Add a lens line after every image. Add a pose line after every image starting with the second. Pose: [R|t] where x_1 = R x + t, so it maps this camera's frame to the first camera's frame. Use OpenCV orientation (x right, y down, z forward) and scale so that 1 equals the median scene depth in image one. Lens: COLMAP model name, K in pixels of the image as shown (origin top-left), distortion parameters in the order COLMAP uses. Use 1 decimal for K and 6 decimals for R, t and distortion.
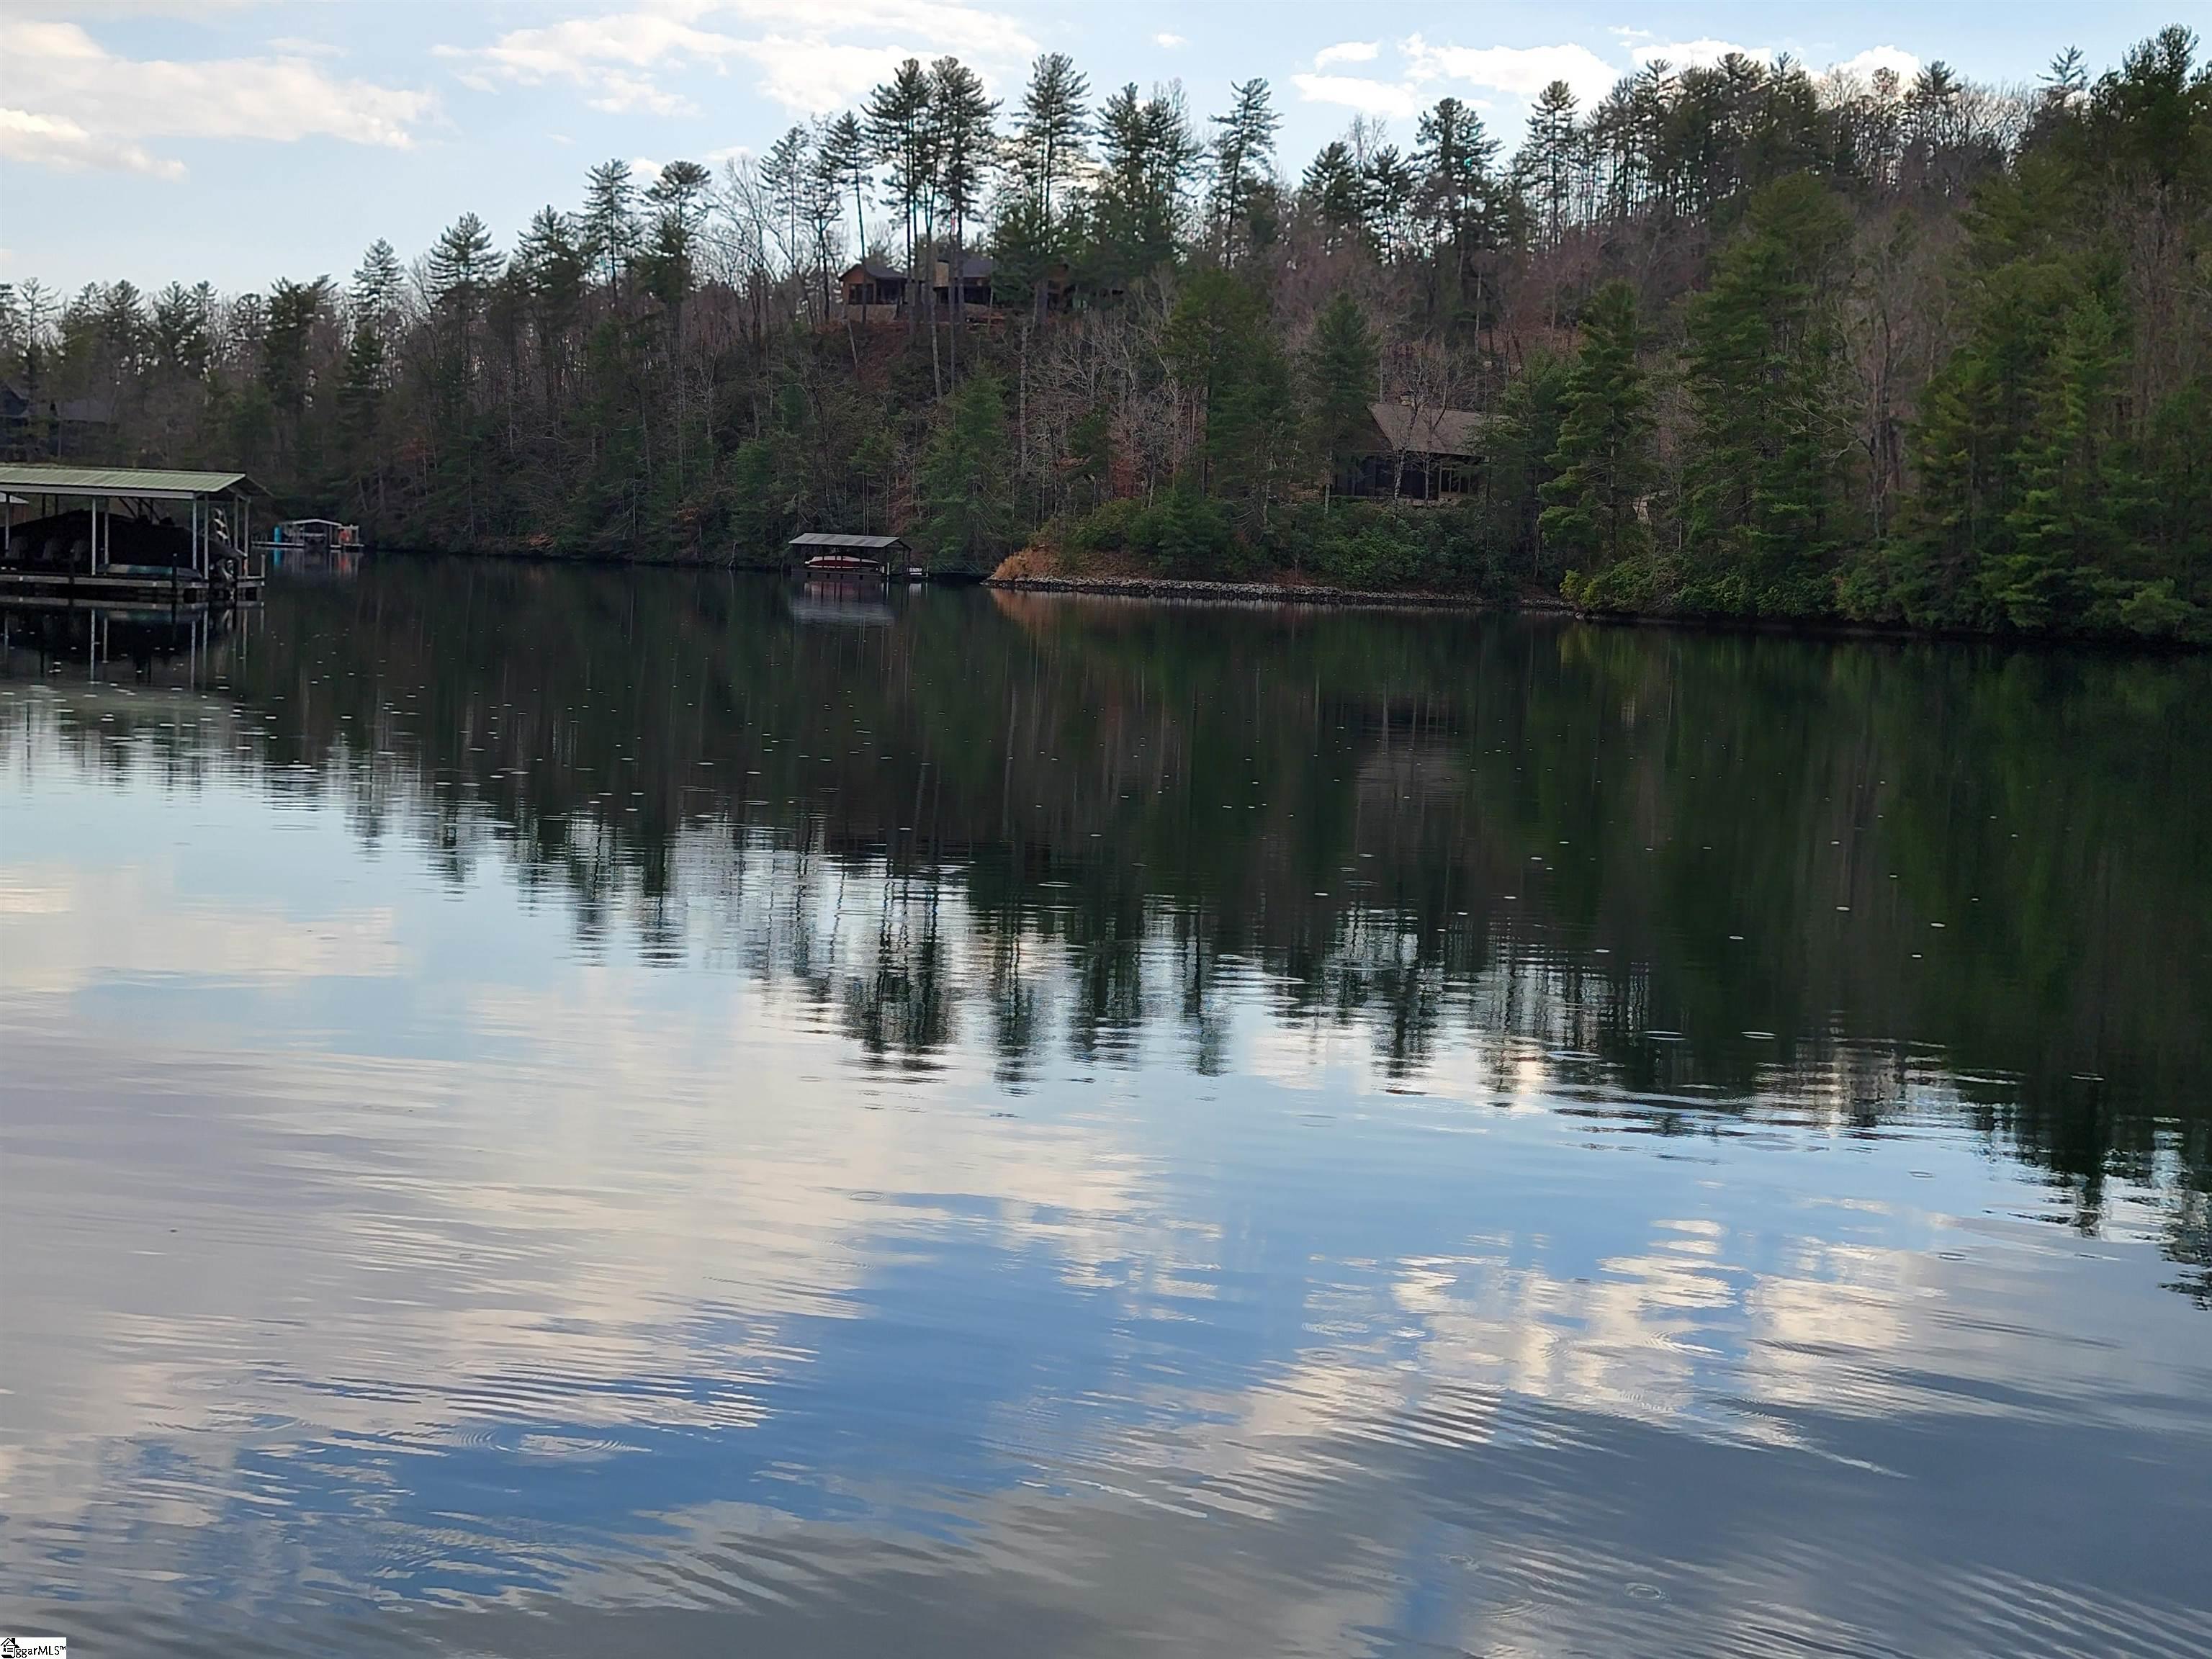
lens RADIAL K [[3177.9, 0, 1136.8], [0, 3177.9, 833.4], [0, 0, 1]] dist [0.105002, -0.077243]
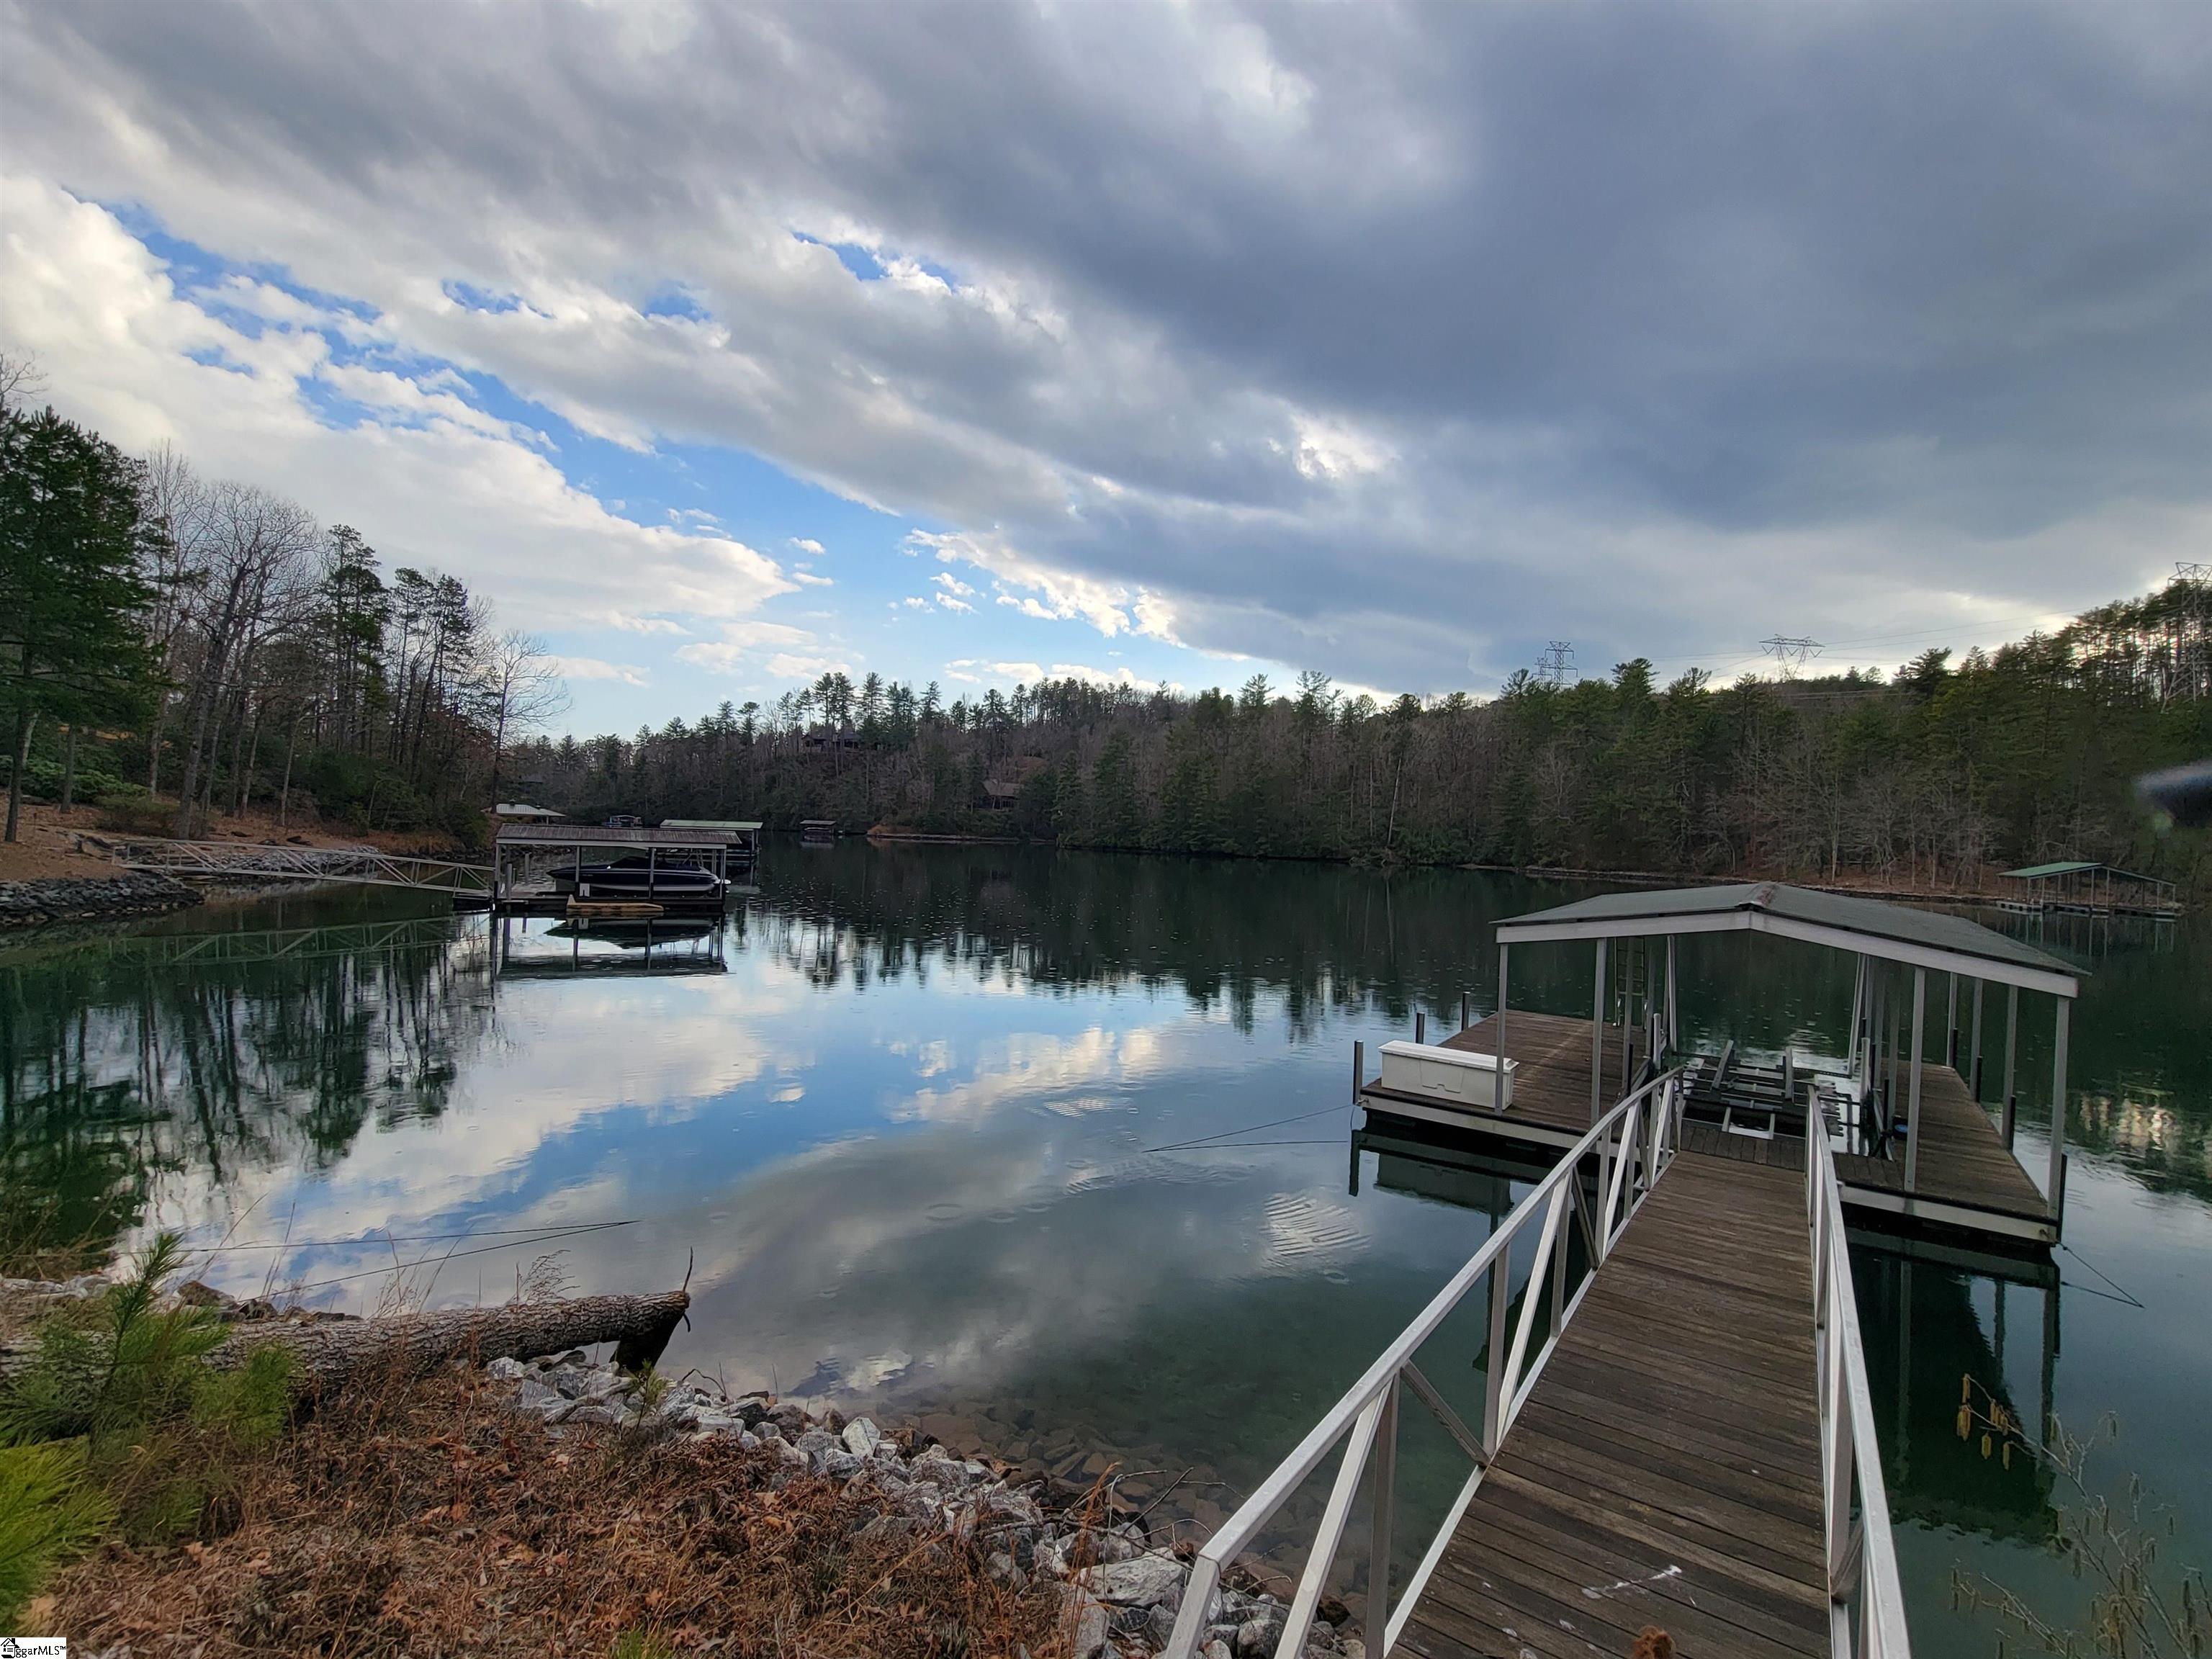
lens RADIAL K [[994.5, 0, 1122.8], [0, 994.5, 831.7], [0, 0, 1]] dist [-0.001079, -0.000181]
pose [[0.965983, -0.007512, 0.258496, -0.057197], [0.026240, 0.997266, -0.069075, -0.005702], [-0.257271, 0.073508, 0.963539, -0.044770]]
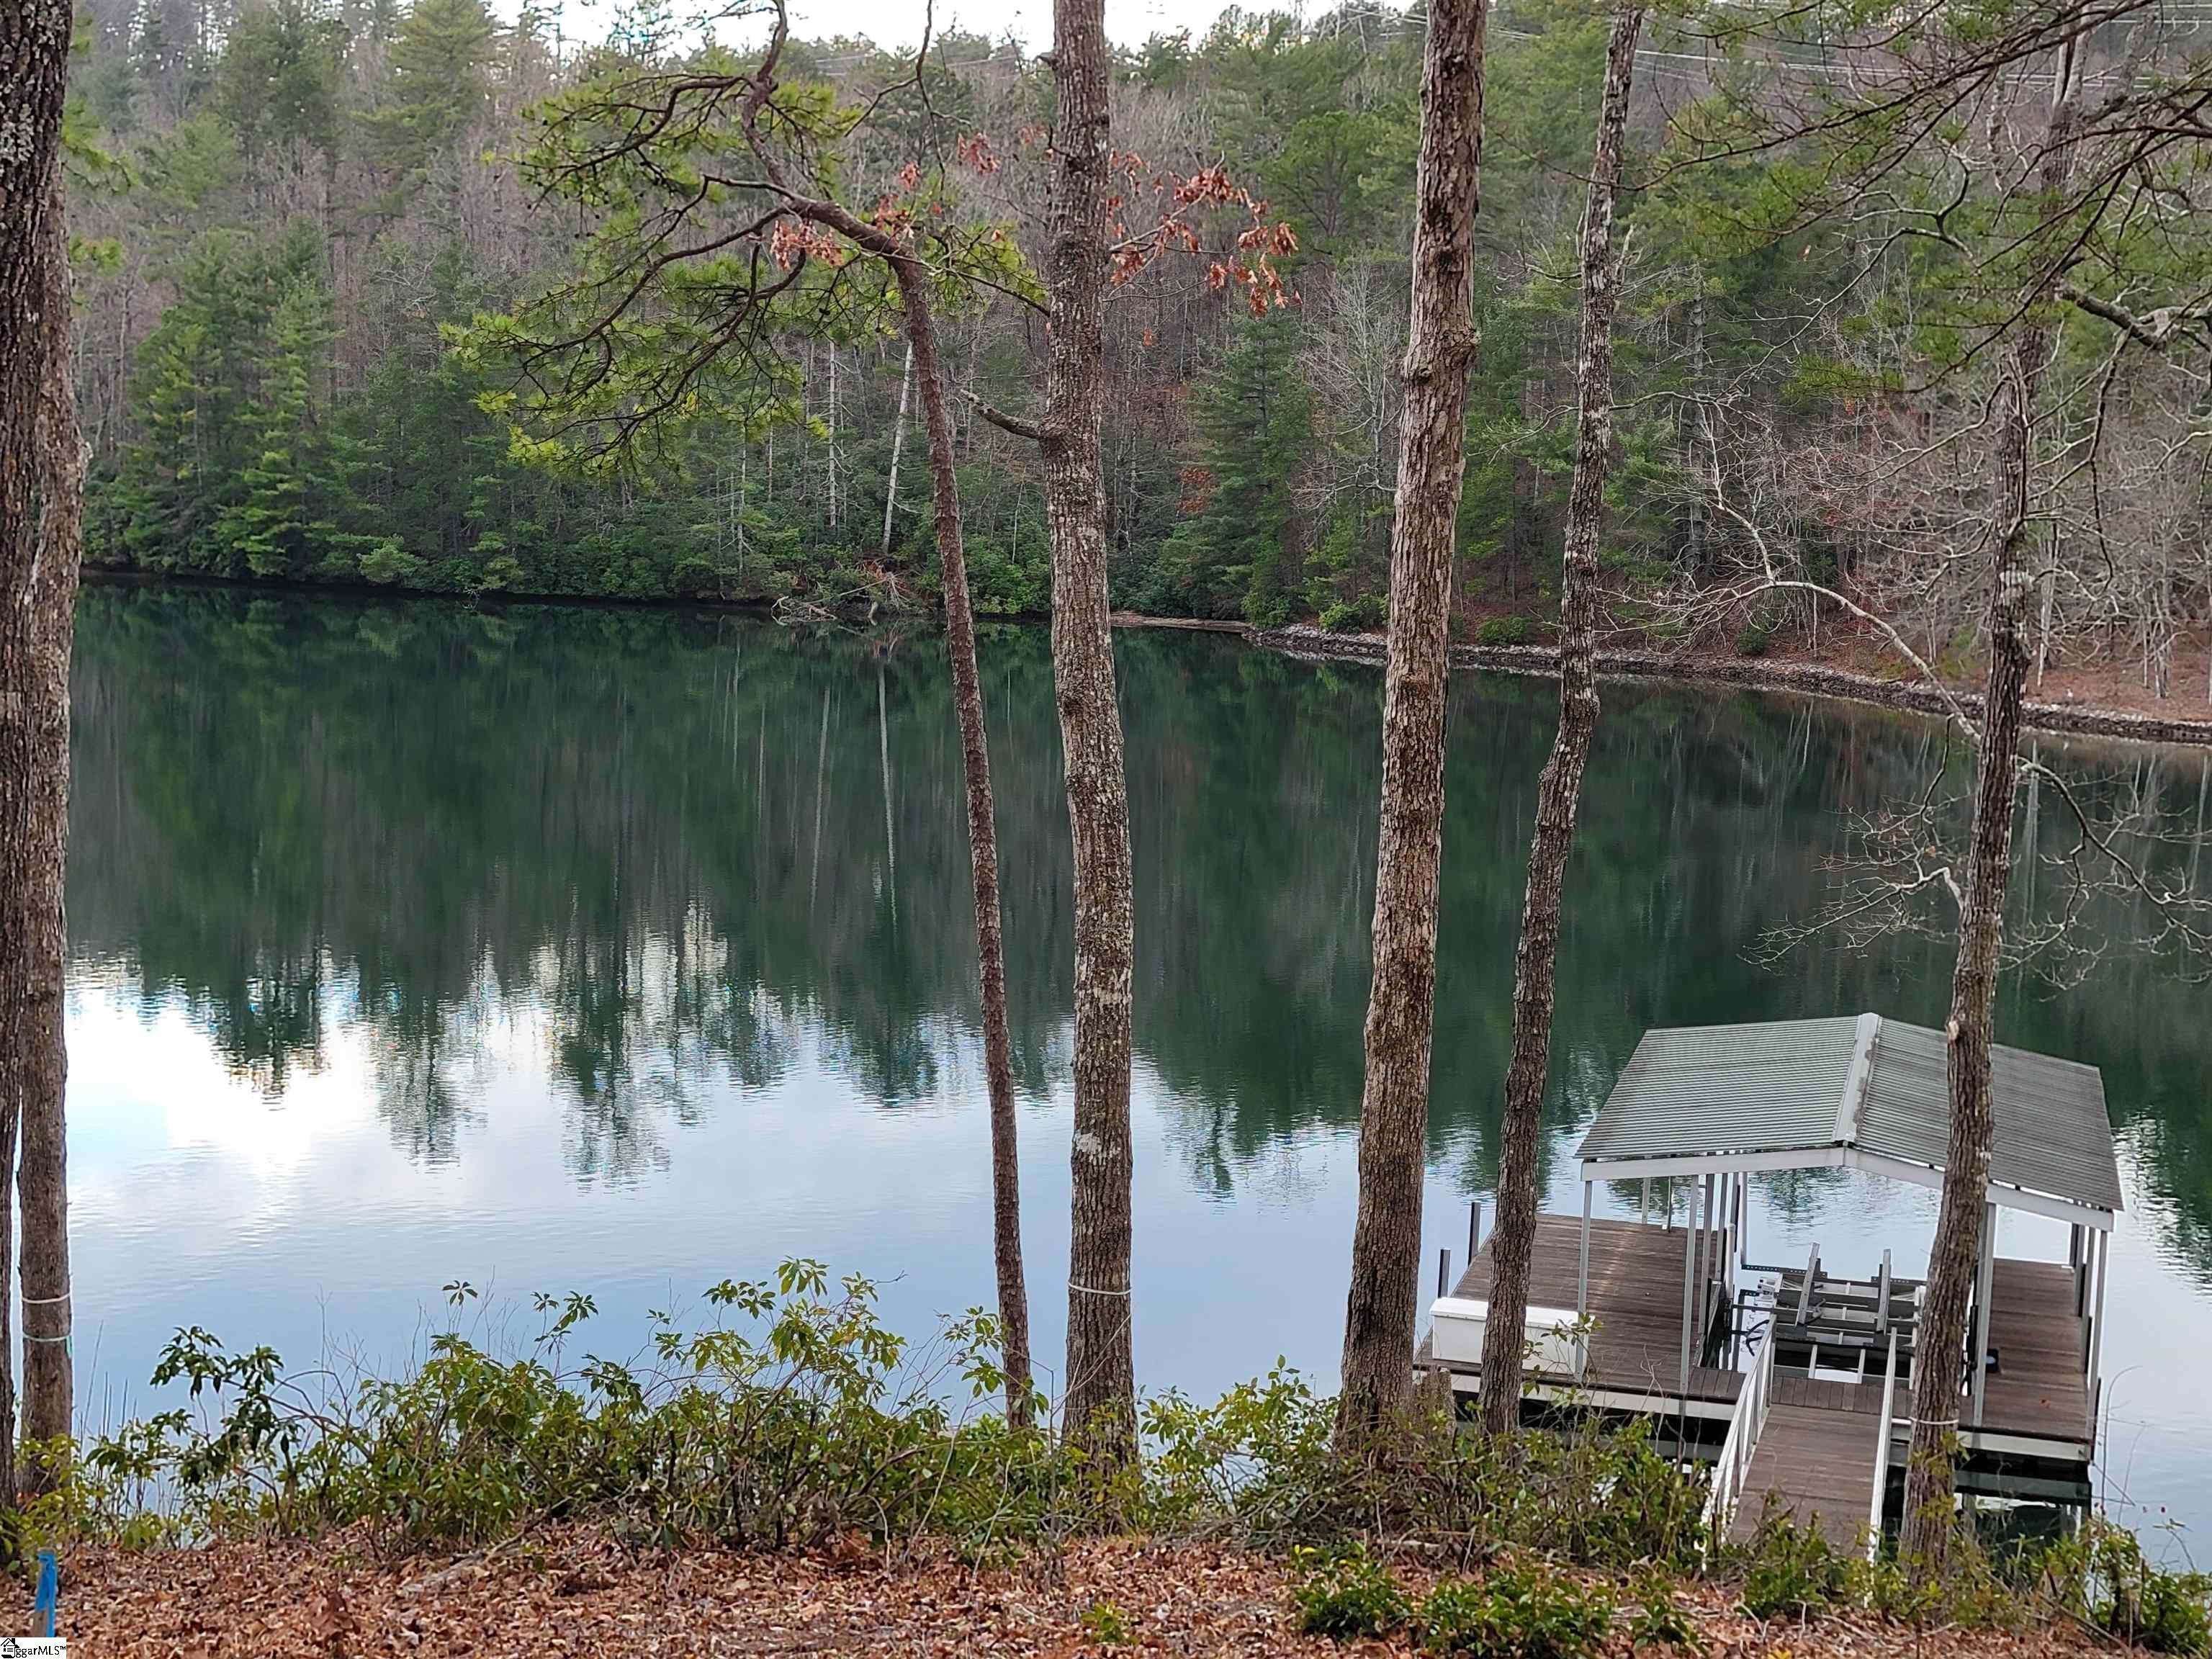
lens RADIAL K [[3557.5, 0, 1083.0], [0, 3557.5, 828.4], [0, 0, 1]] dist [0.046141, 0.186976]
pose [[0.818476, -0.070023, 0.570258, -0.119608], [0.041403, 0.997153, 0.063017, -0.025618], [-0.573047, -0.027968, 0.819045, -0.103712]]
